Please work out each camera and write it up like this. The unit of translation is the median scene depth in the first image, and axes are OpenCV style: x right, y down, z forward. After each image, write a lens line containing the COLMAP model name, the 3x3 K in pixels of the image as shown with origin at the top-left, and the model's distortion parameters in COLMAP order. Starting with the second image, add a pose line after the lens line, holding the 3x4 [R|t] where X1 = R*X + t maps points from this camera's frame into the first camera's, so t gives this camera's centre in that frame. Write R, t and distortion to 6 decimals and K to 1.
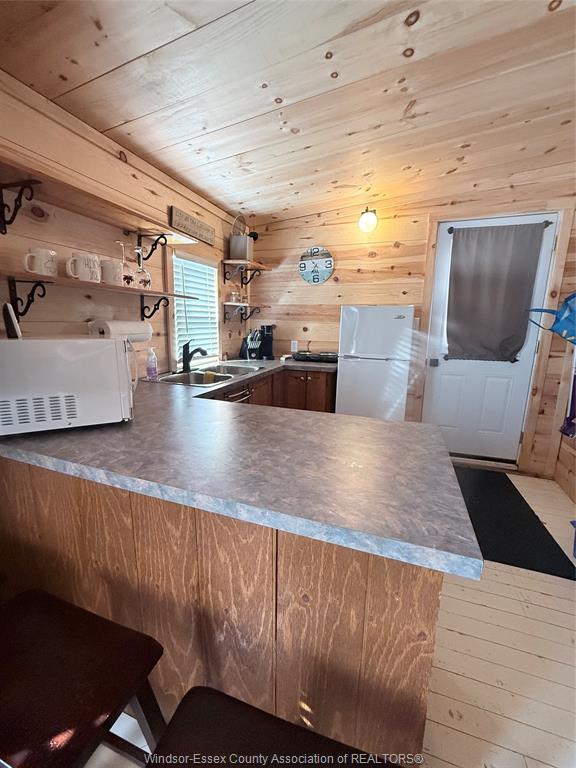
lens RADIAL K [[306.5, 0, 288.0], [0, 306.5, 384.0], [0, 0, 1]] dist [0.000032, 0.000196]
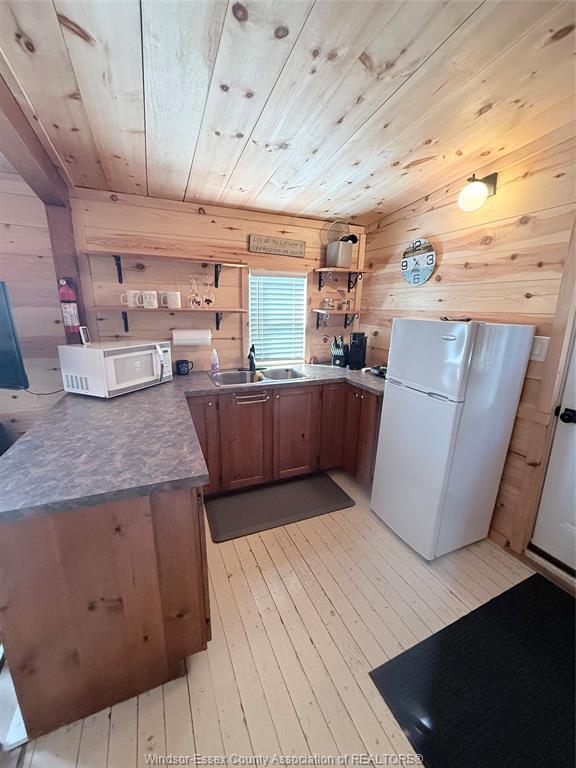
lens RADIAL K [[306.5, 0, 288.0], [0, 306.5, 384.0], [0, 0, 1]] dist [0.000032, 0.000196]
pose [[0.677921, 0.180077, -0.712738, 0.529129], [-0.151639, 0.982938, 0.104112, -0.111292], [0.719325, 0.037499, 0.693661, 0.218565]]
